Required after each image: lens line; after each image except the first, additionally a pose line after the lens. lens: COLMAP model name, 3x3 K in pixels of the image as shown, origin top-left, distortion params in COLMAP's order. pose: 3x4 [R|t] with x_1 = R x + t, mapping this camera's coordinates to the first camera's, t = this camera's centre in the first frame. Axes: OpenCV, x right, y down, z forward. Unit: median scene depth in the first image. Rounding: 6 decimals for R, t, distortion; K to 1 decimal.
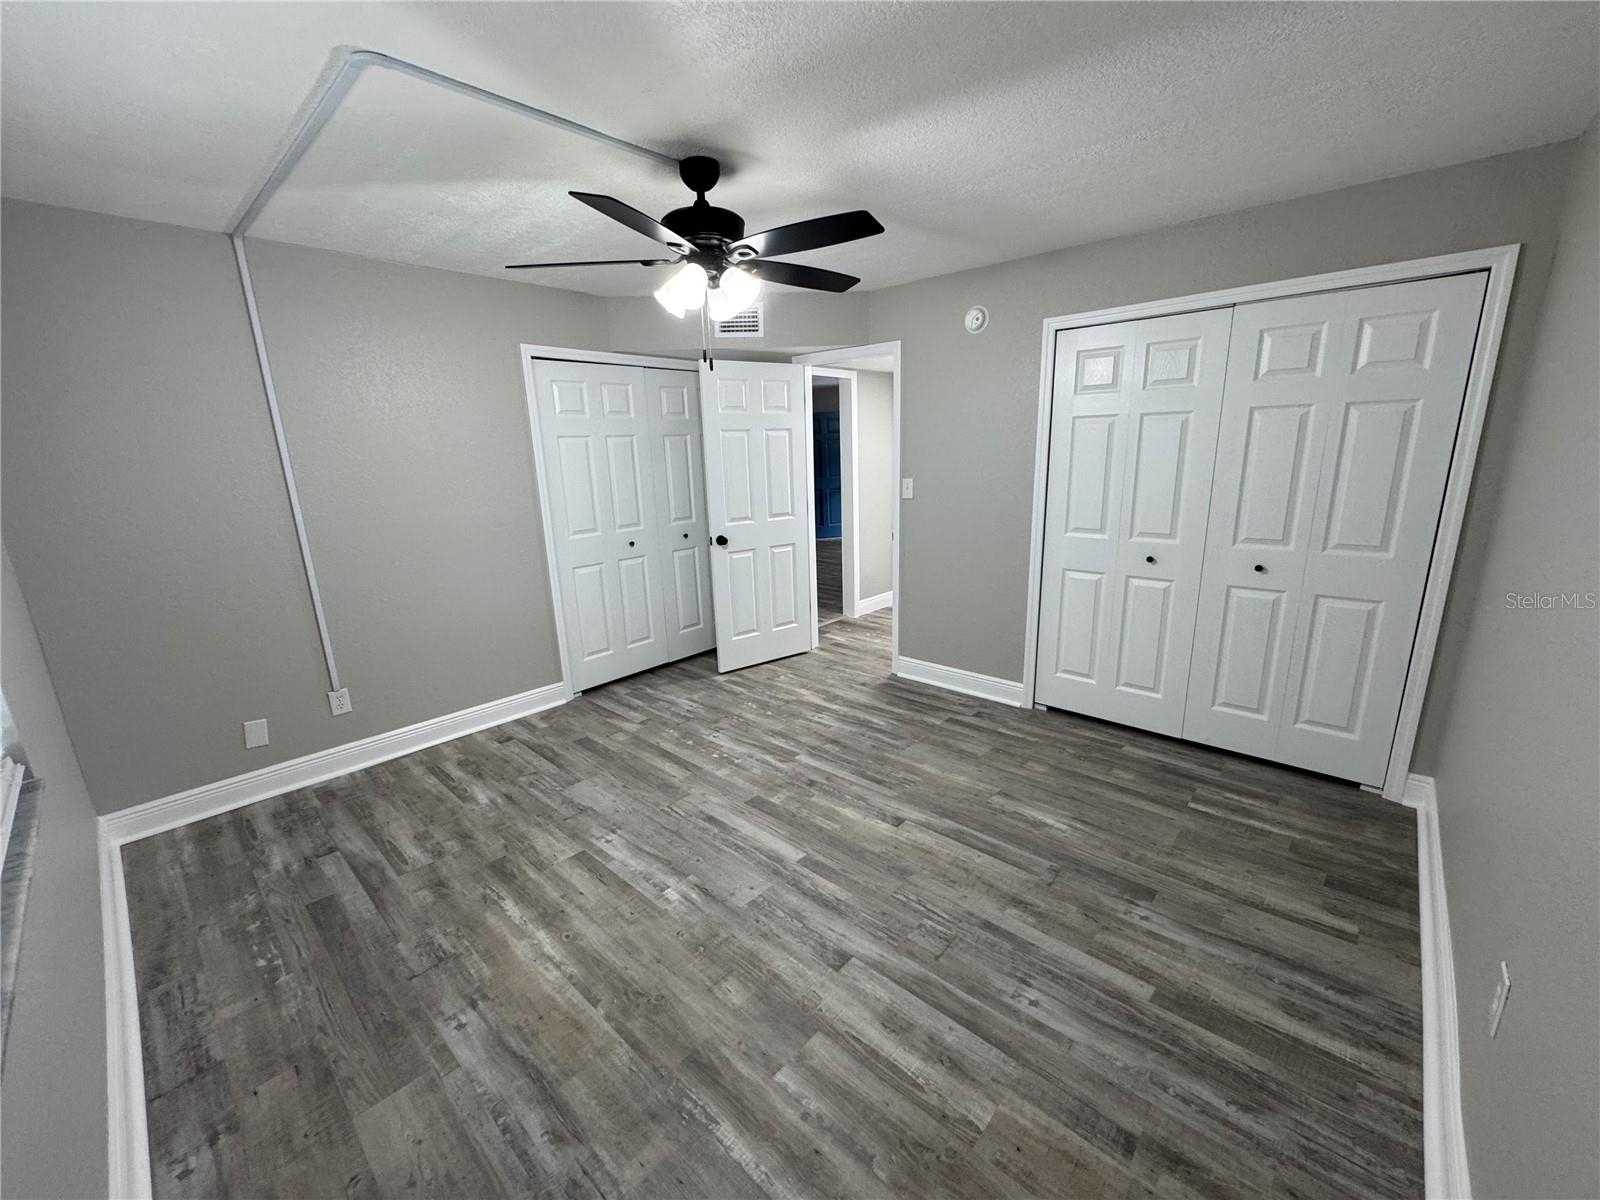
lens RADIAL K [[633.6, 0, 799.9], [0, 633.6, 600.7], [0, 0, 1]] dist [-0.002864, 0.000076]
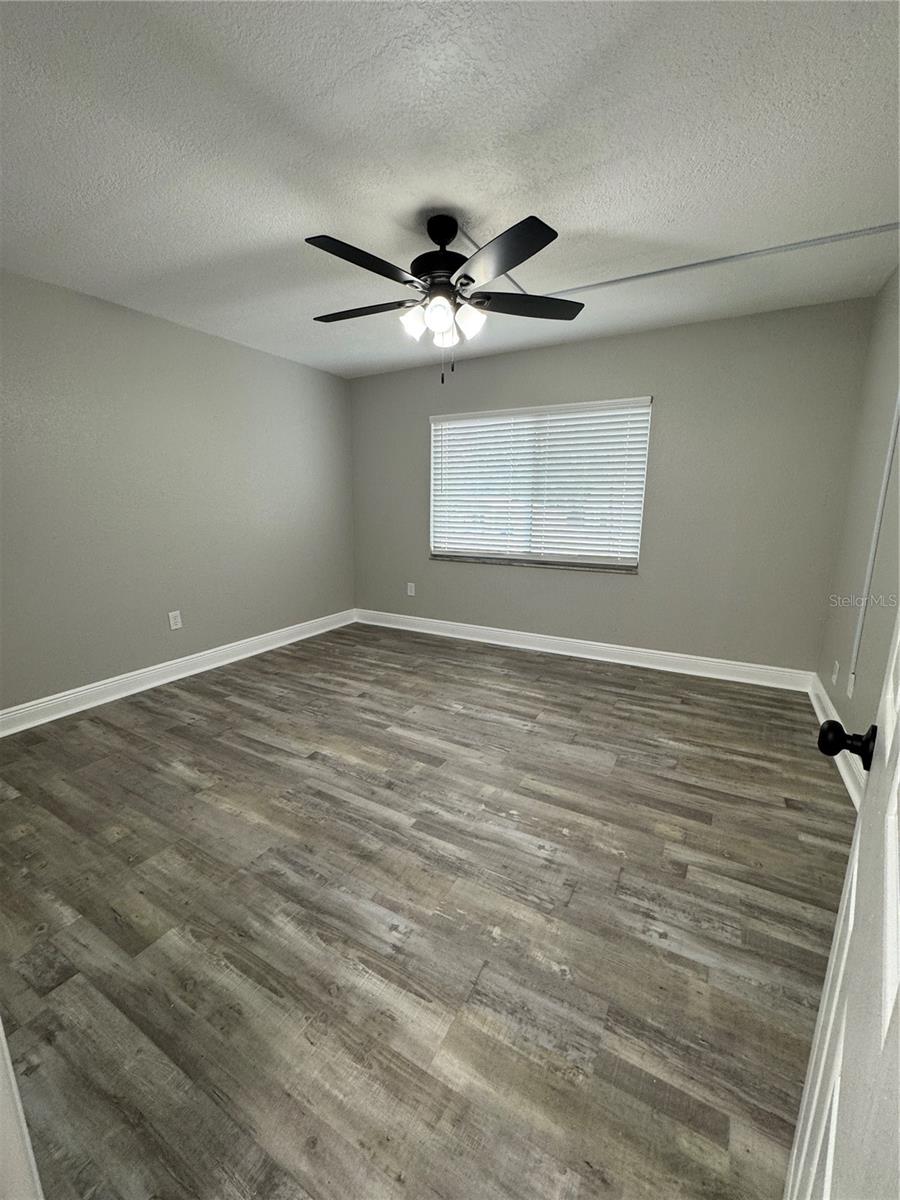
lens RADIAL K [[475.2, 0, 452.3], [0, 475.2, 595.7], [0, 0, 1]] dist [-0.002864, 0.000076]
pose [[-0.972821, 0.071454, -0.220258, 0.071804], [-0.030538, 0.903301, 0.427919, -0.325898], [0.229536, 0.423015, -0.876568, 1.698727]]
